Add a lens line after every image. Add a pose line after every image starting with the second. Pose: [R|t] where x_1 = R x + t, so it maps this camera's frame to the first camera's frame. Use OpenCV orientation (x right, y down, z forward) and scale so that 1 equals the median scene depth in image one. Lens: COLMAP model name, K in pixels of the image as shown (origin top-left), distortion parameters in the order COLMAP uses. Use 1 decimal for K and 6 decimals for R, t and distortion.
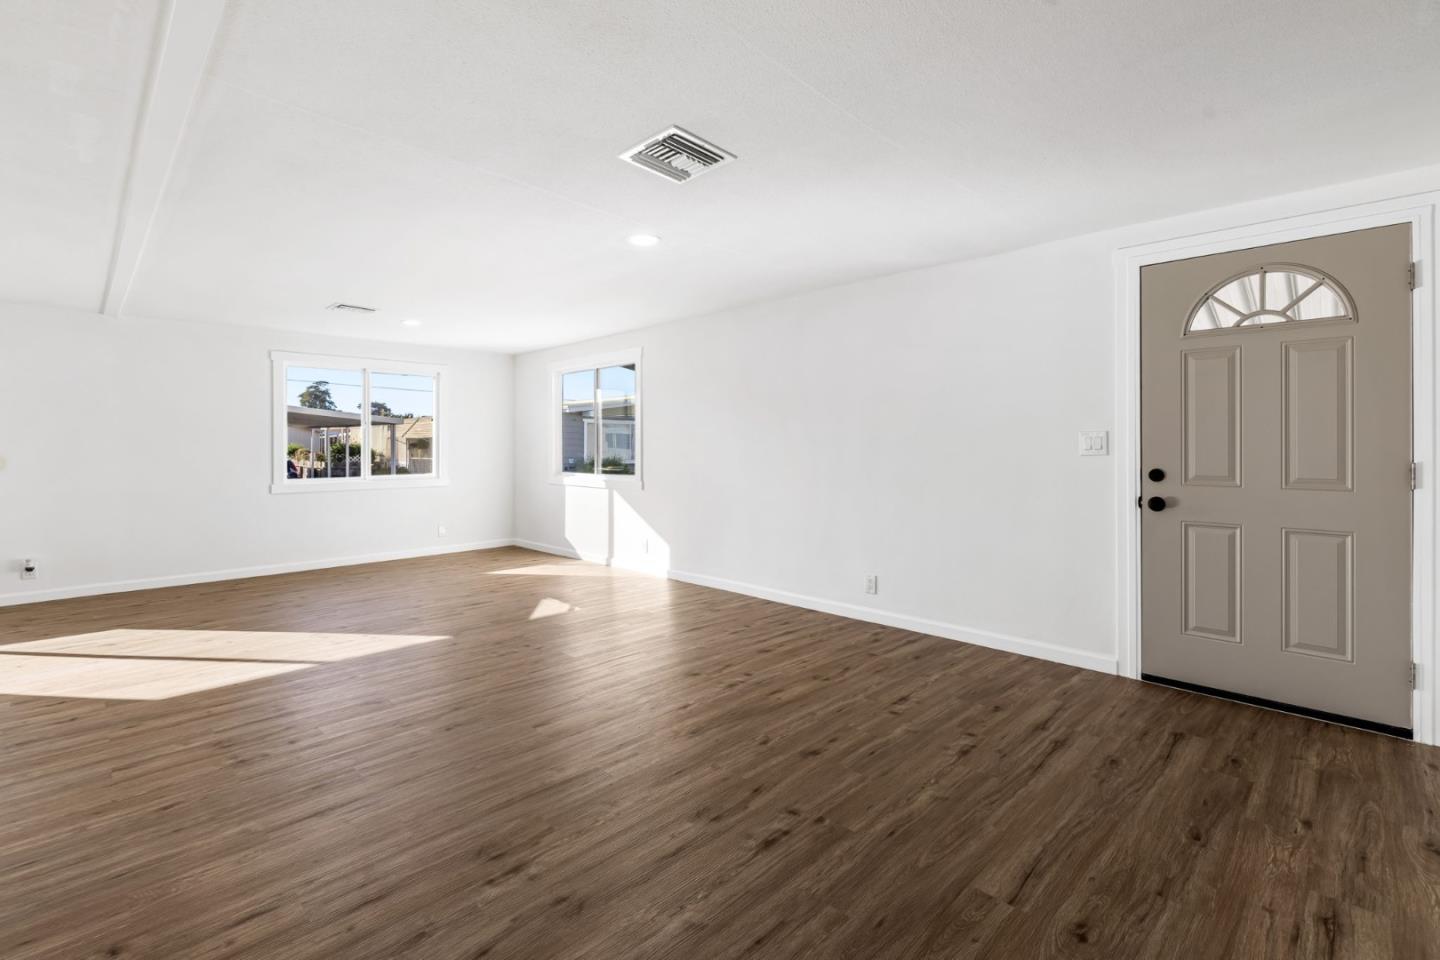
lens RADIAL K [[622.3, 0, 702.3], [0, 622.3, 443.7], [0, 0, 1]] dist [0.001252, -0.000044]
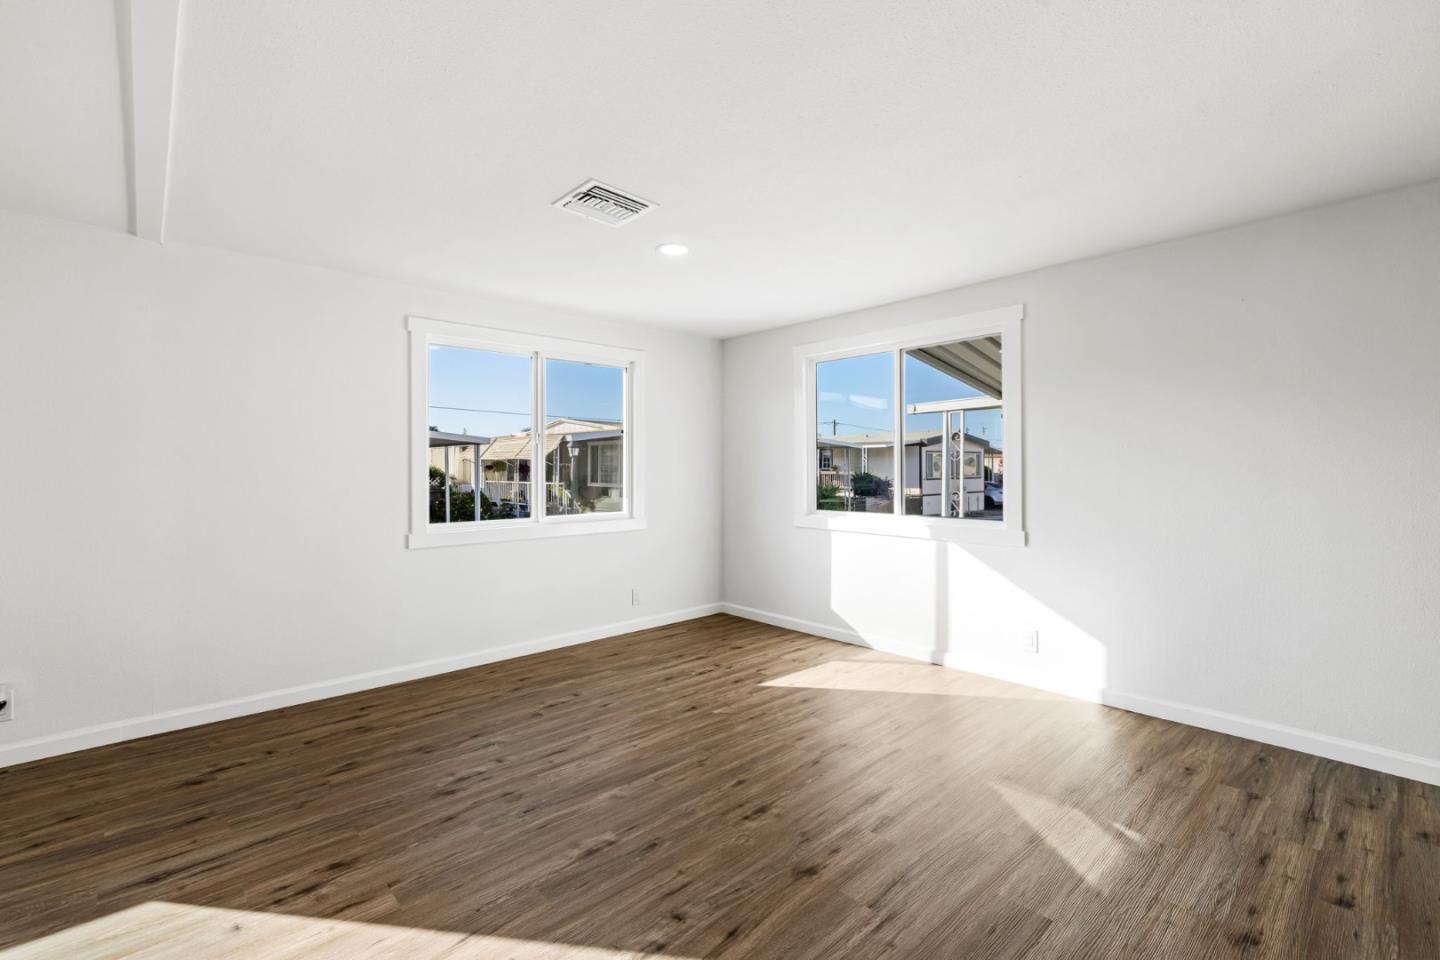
lens RADIAL K [[622.3, 0, 728.9], [0, 622.3, 472.1], [0, 0, 1]] dist [0.001252, -0.000044]
pose [[0.999356, -0.000394, -0.035883, -0.376051], [0.000786, 0.999940, 0.010904, -0.002519], [0.035877, -0.010925, 0.999297, 0.420490]]
